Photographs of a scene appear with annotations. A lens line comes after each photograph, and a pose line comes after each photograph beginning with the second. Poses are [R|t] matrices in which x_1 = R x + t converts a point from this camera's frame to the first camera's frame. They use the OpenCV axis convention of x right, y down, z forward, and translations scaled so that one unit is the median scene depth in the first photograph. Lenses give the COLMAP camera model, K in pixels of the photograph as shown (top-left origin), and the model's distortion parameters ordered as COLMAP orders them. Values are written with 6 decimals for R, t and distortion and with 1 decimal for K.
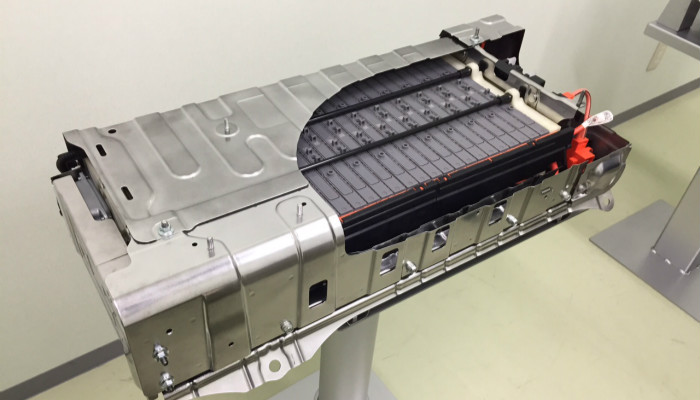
lens RADIAL K [[613.0, 0, 350.0], [0, 613.0, 200.0], [0, 0, 1]] dist [0.066489, 0.000325]
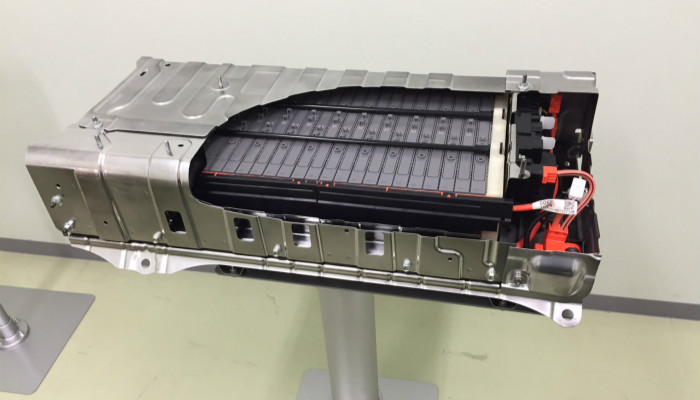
lens RADIAL K [[613.0, 0, 350.0], [0, 613.0, 200.0], [0, 0, 1]] dist [0.066489, 0.000325]
pose [[0.685704, 0.364724, -0.629910, 0.769472], [-0.391638, 0.914327, 0.103077, -0.121266], [0.613539, 0.176017, 0.769798, 0.214641]]
